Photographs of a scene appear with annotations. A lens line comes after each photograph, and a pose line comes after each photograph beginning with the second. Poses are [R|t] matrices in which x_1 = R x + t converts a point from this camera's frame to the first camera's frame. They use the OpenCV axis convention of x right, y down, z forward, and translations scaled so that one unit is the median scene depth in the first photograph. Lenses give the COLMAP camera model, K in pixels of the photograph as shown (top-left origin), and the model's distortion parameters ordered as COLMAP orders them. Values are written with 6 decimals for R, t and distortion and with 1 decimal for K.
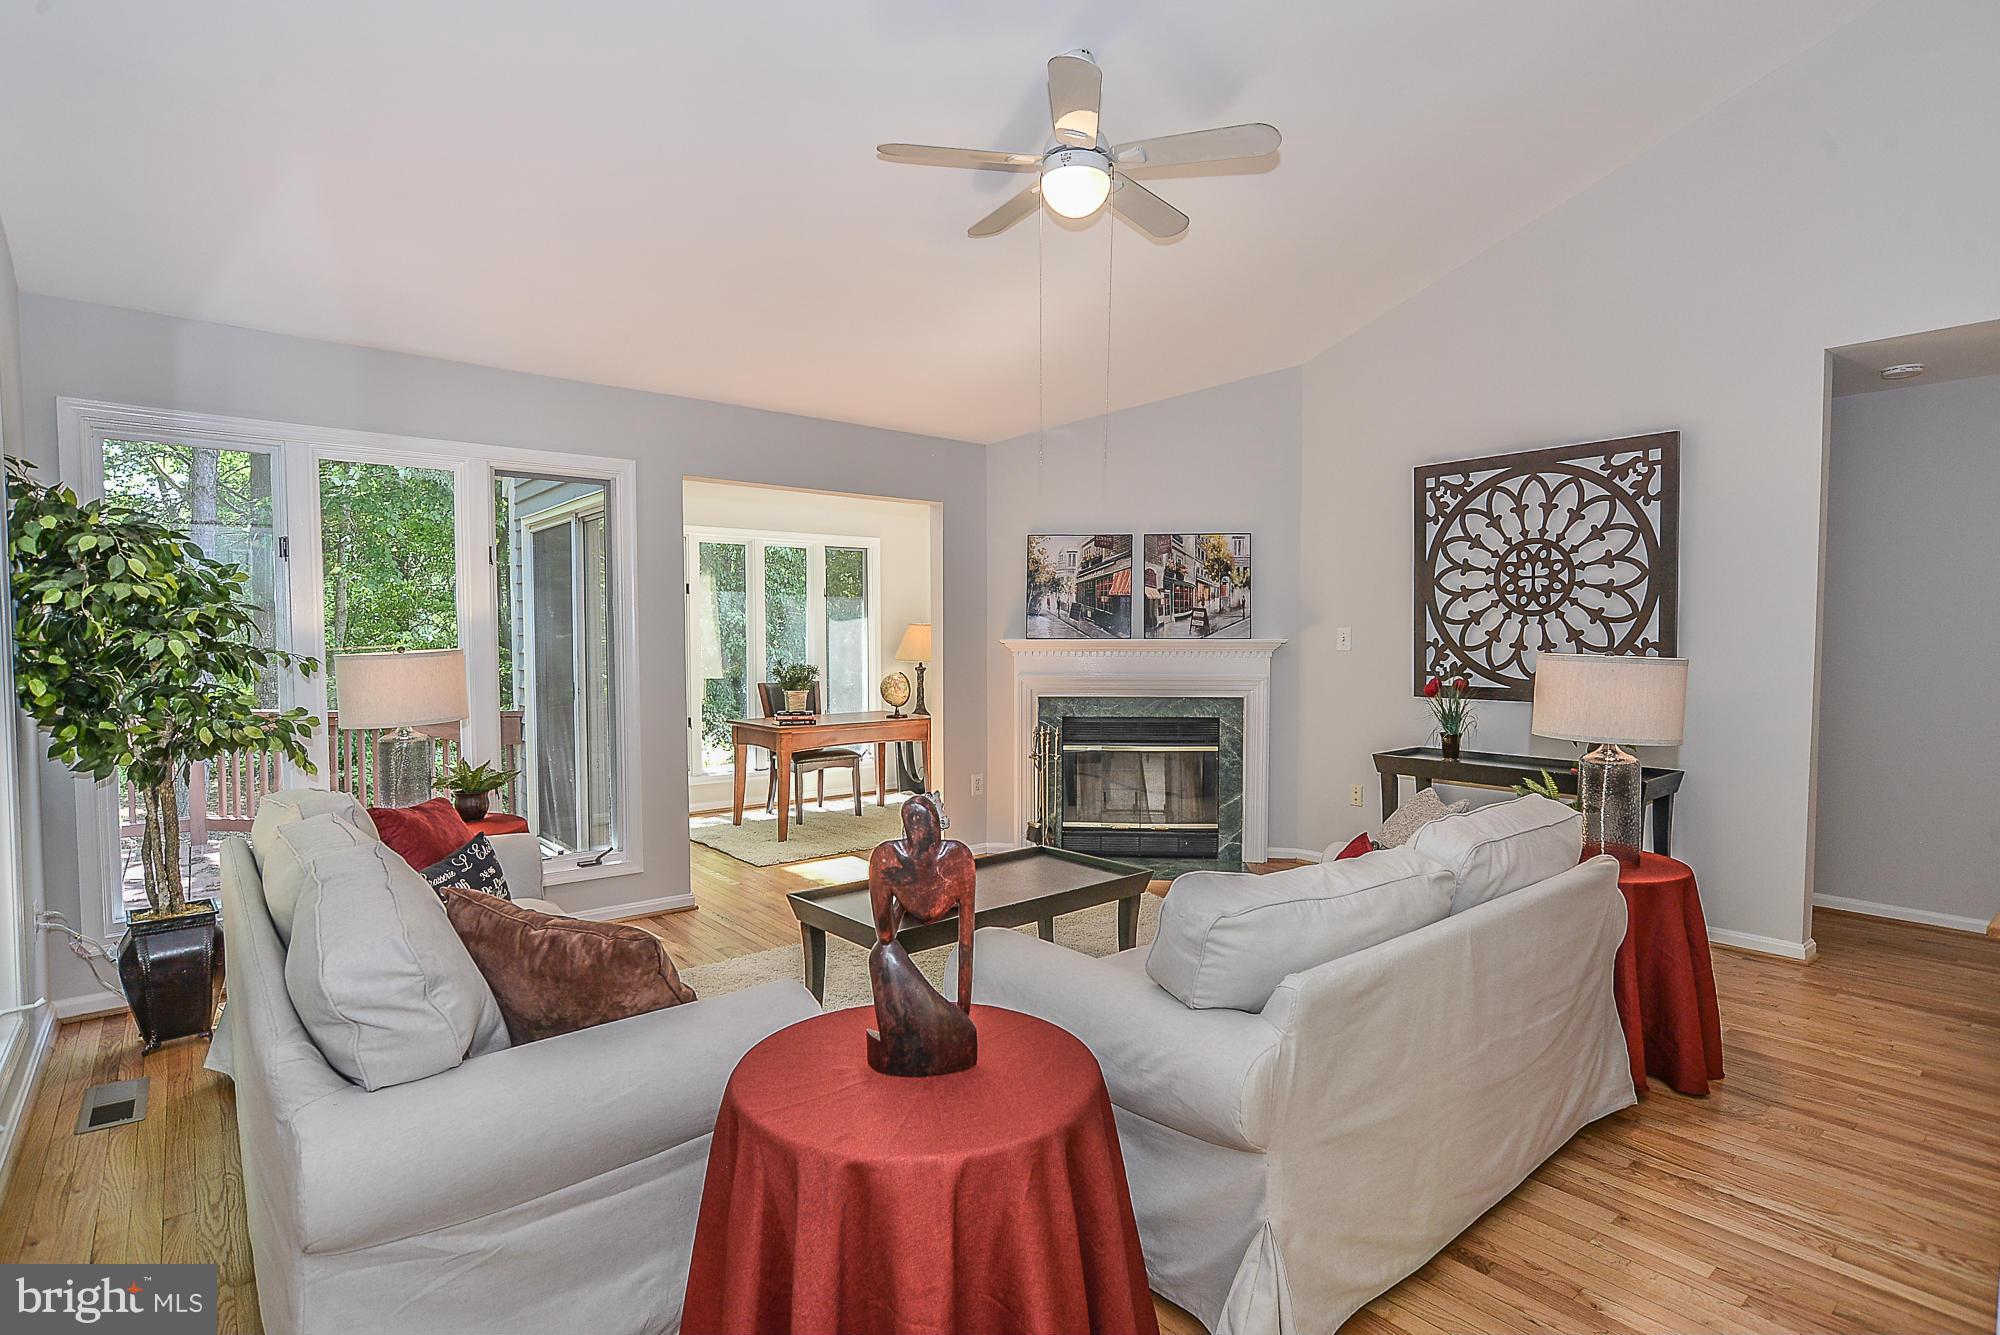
lens RADIAL K [[988.4, 0, 1008.7], [0, 988.4, 663.2], [0, 0, 1]] dist [-0.010342, 0.005730]
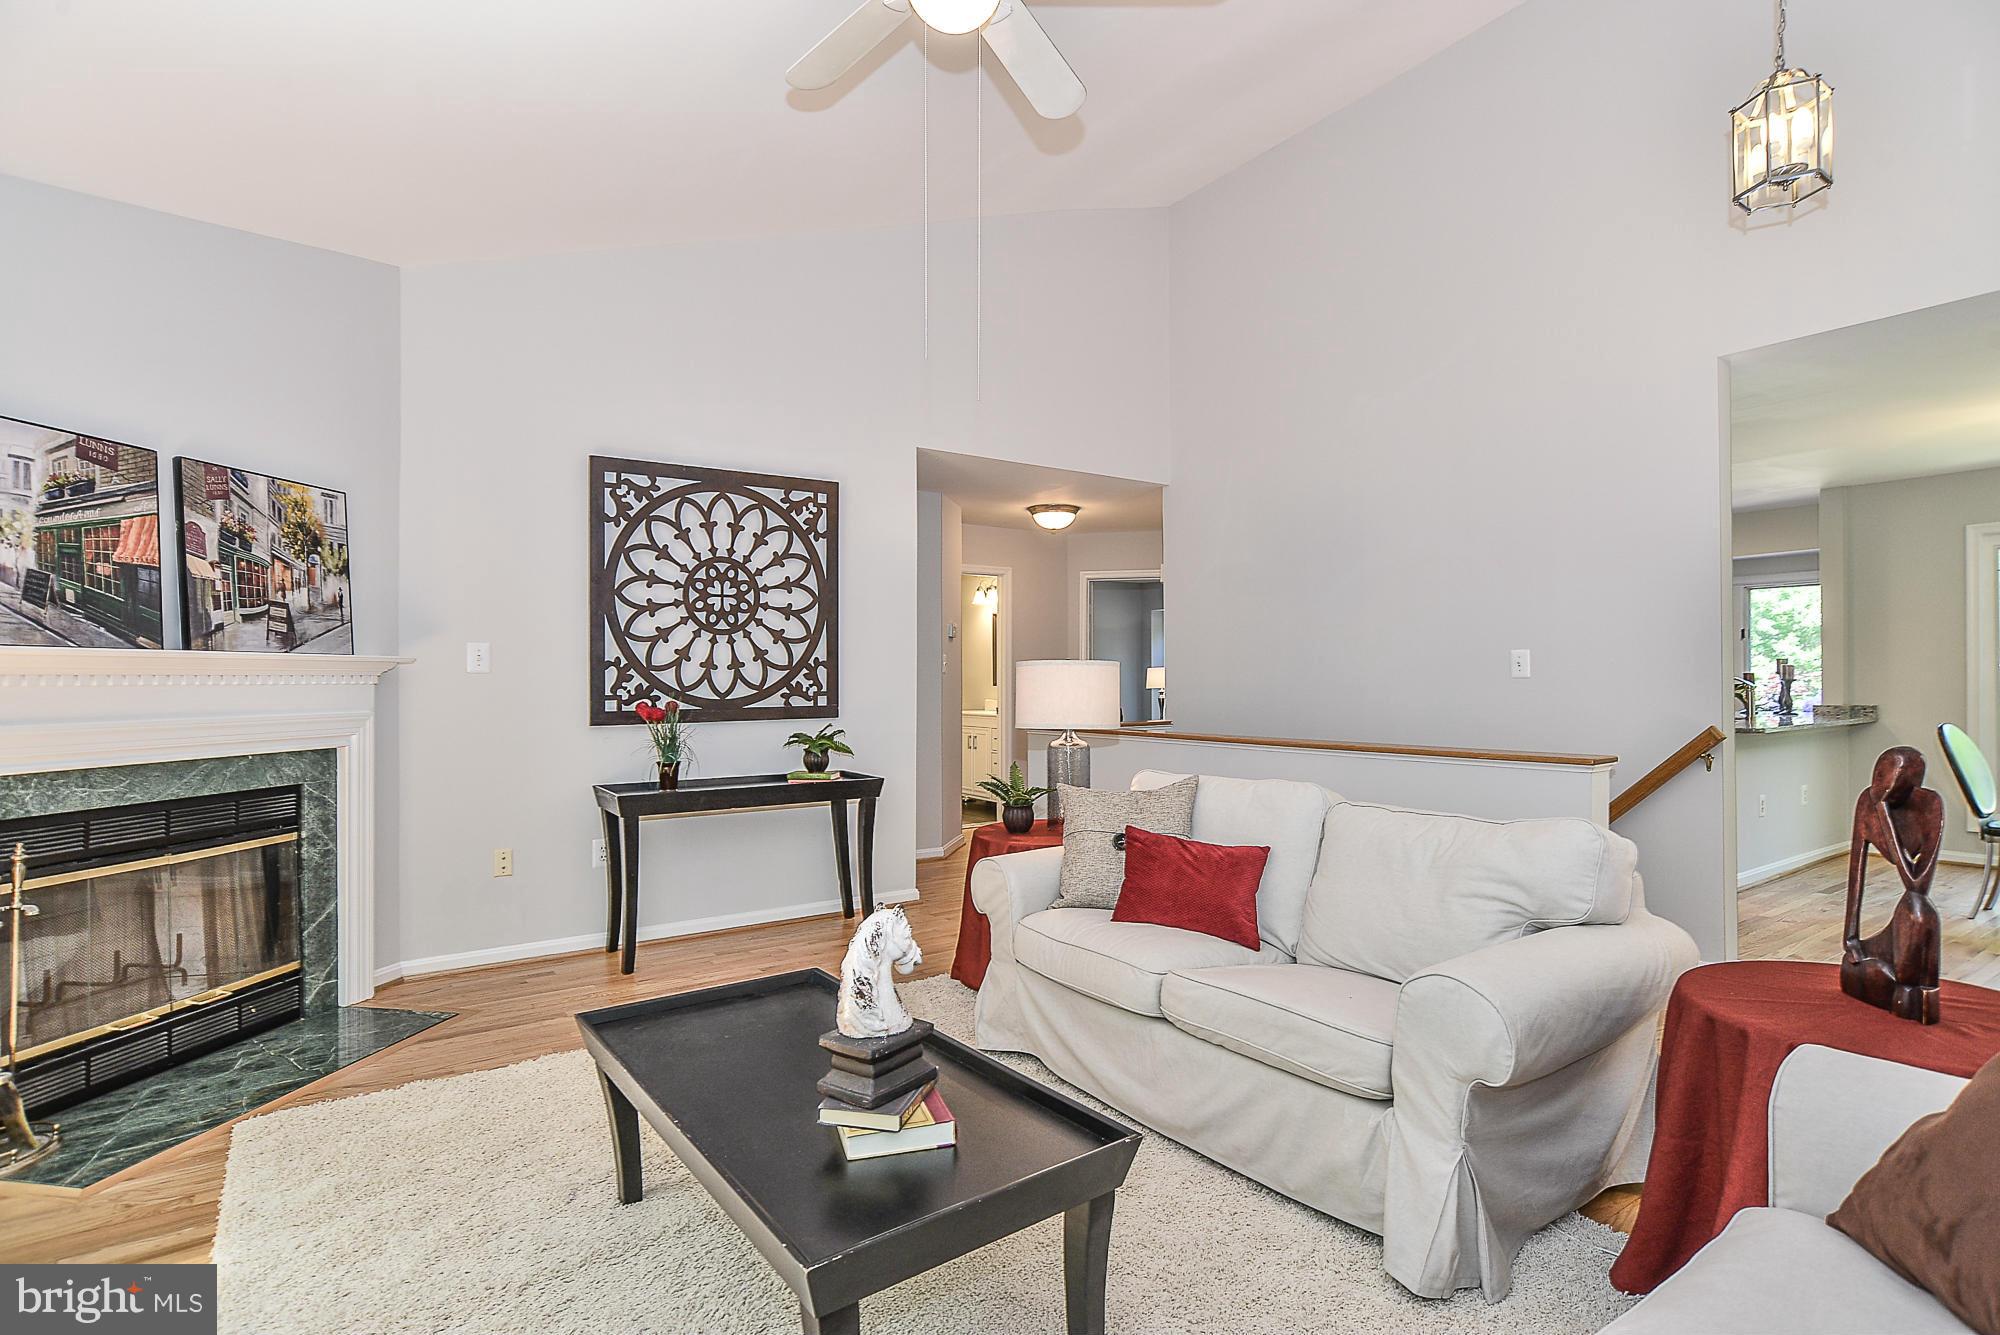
lens RADIAL K [[988.4, 0, 1008.5], [0, 988.4, 679.2], [0, 0, 1]] dist [-0.010342, 0.005730]
pose [[0.084611, -0.000013, 0.996414, -0.410049], [0.038175, 0.999266, -0.003229, 0.010301], [-0.995683, 0.038311, 0.084549, 0.592901]]
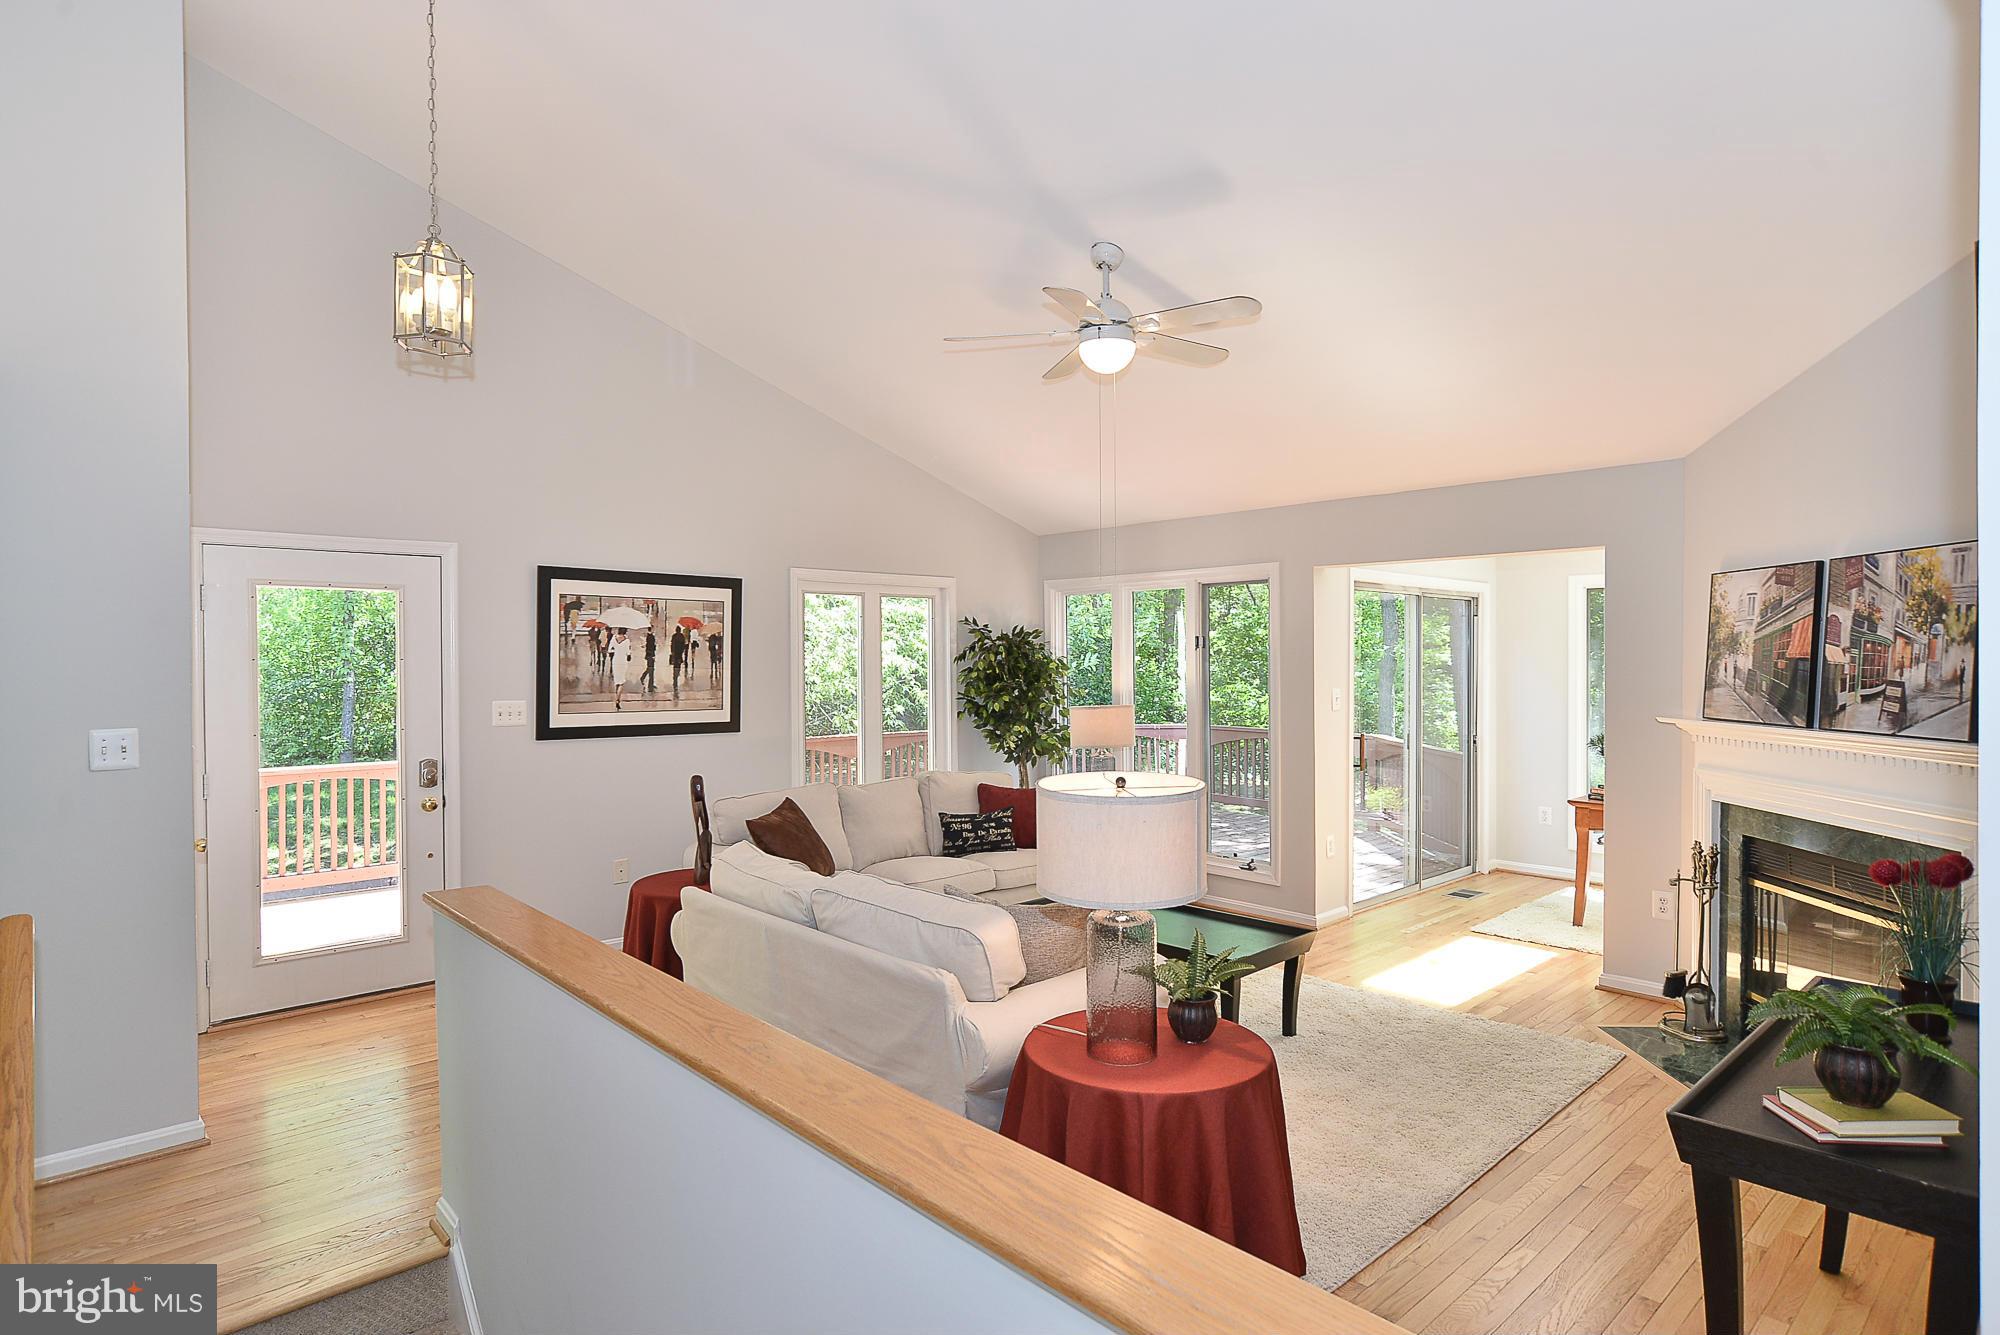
lens RADIAL K [[1052.9, 0, 1005.1], [0, 1052.9, 674.5], [0, 0, 1]] dist [-0.004823, 0.003171]
pose [[0.059381, 0.012965, -0.998151, 0.877718], [-0.027042, 0.999570, 0.011375, -0.060187], [0.997869, 0.026317, 0.059706, 0.520283]]
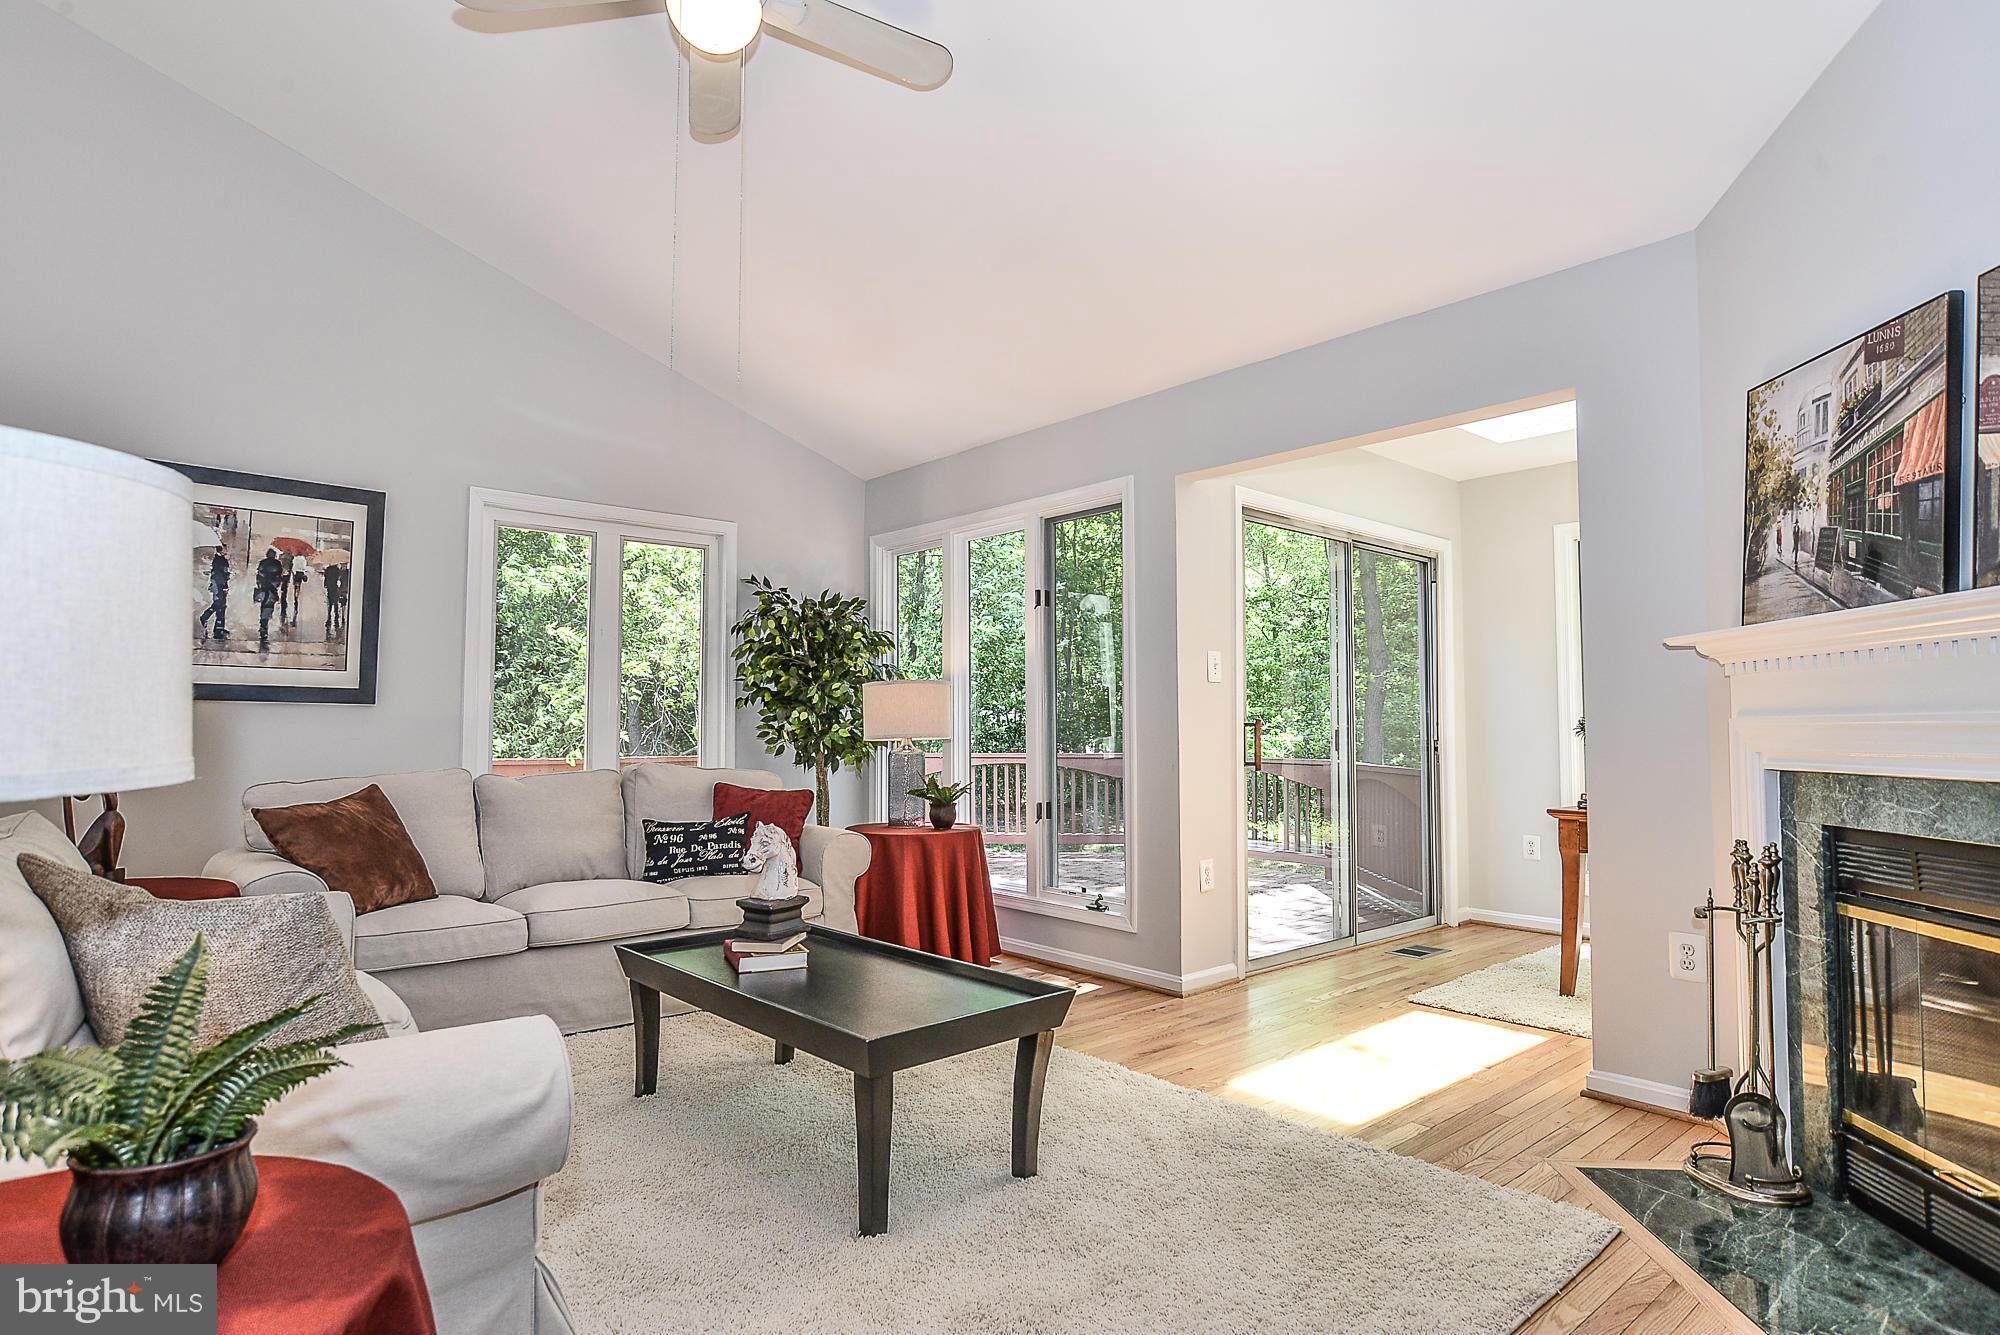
lens RADIAL K [[1052.9, 0, 1001.5], [0, 1052.9, 674.1], [0, 0, 1]] dist [-0.004823, 0.003171]
pose [[0.033388, -0.052942, -0.998039, 0.533493], [-0.033974, 0.997959, -0.054074, 0.033040], [0.998865, 0.035713, 0.031521, 0.779927]]
